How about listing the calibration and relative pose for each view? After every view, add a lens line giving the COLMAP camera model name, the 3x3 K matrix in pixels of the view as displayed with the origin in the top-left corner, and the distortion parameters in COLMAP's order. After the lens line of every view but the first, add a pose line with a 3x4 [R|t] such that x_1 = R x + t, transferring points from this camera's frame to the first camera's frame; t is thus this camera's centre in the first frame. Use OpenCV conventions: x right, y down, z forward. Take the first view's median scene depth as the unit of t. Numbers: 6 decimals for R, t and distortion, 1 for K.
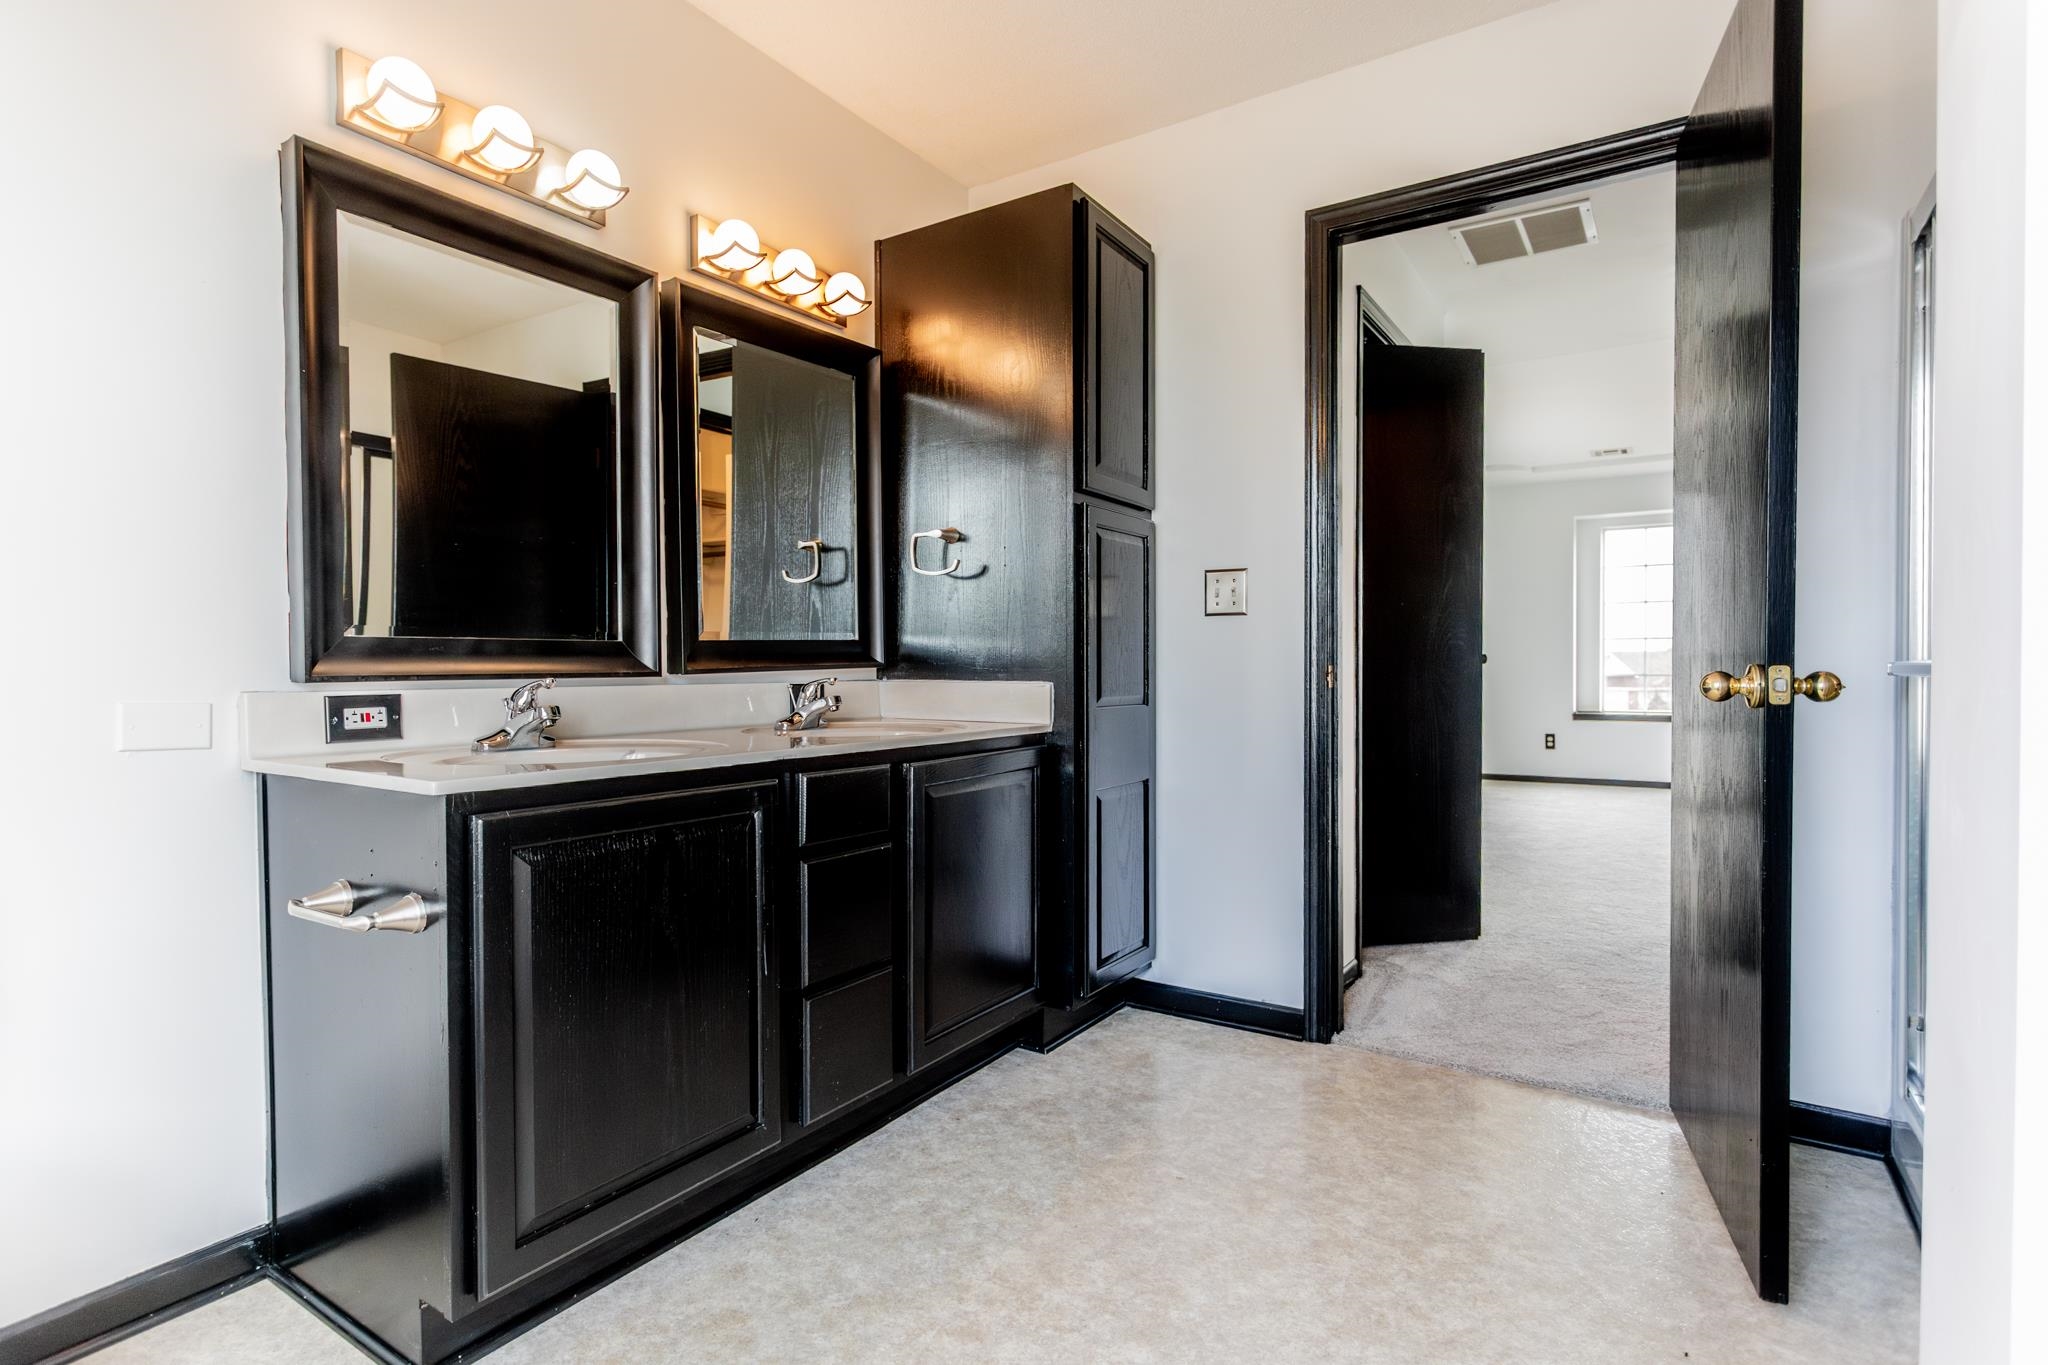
lens RADIAL K [[1012.8, 0, 1020.3], [0, 1012.8, 678.8], [0, 0, 1]] dist [0.001649, 0.000201]
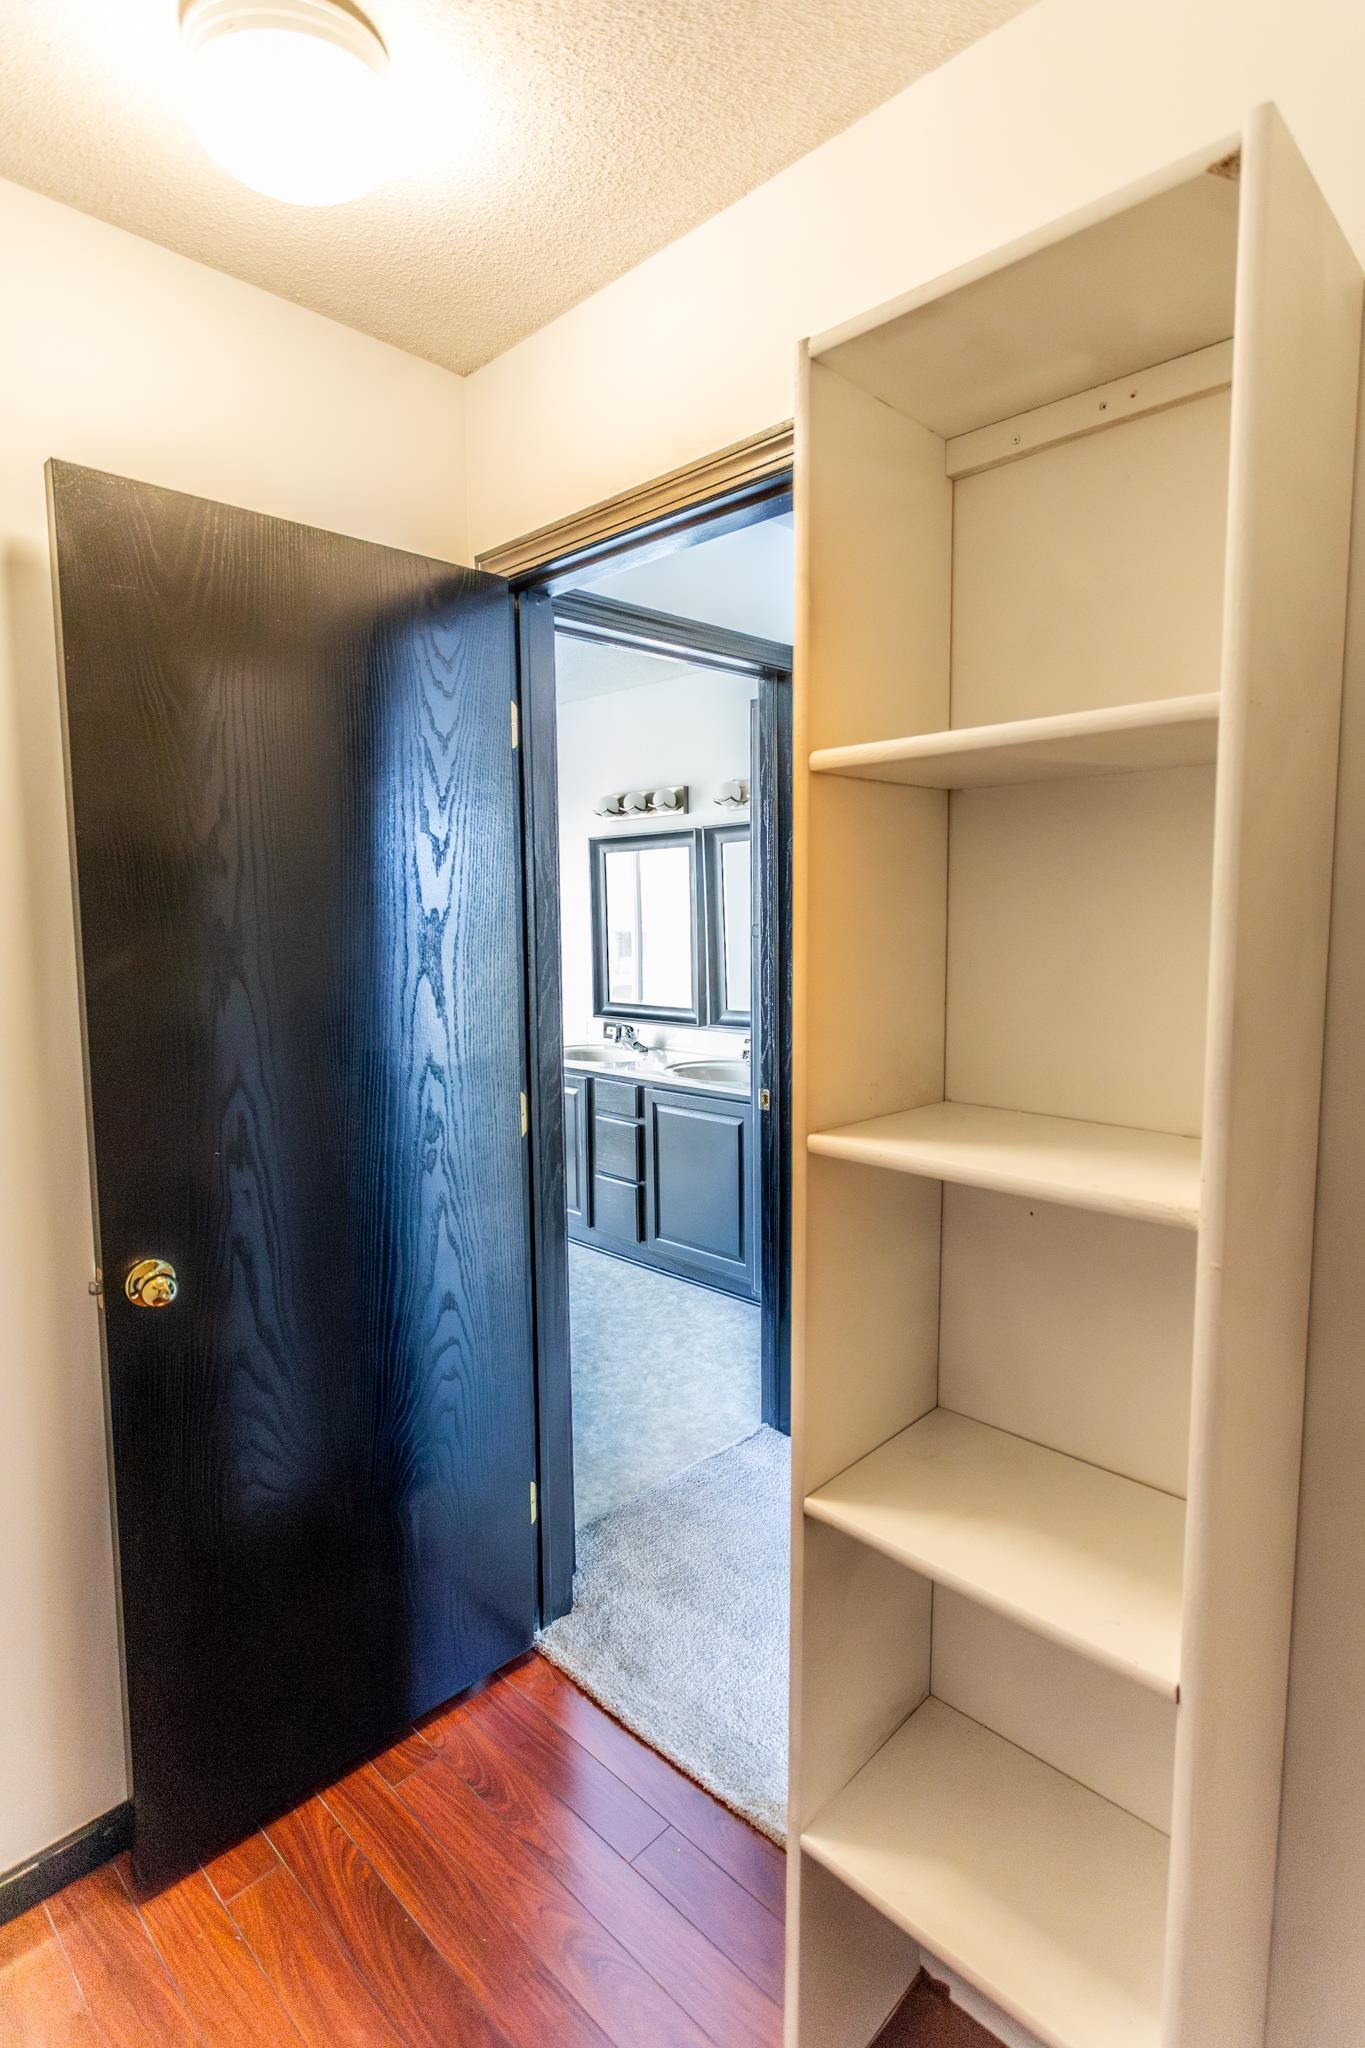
lens RADIAL K [[1012.8, 0, 678.9], [0, 1012.8, 1020.8], [0, 0, 1]] dist [0.001649, 0.000201]
pose [[-0.186846, 0.109945, -0.976218, 1.614797], [-0.004346, 0.993615, 0.112736, -0.240222], [0.982380, 0.025307, -0.185175, 1.323706]]
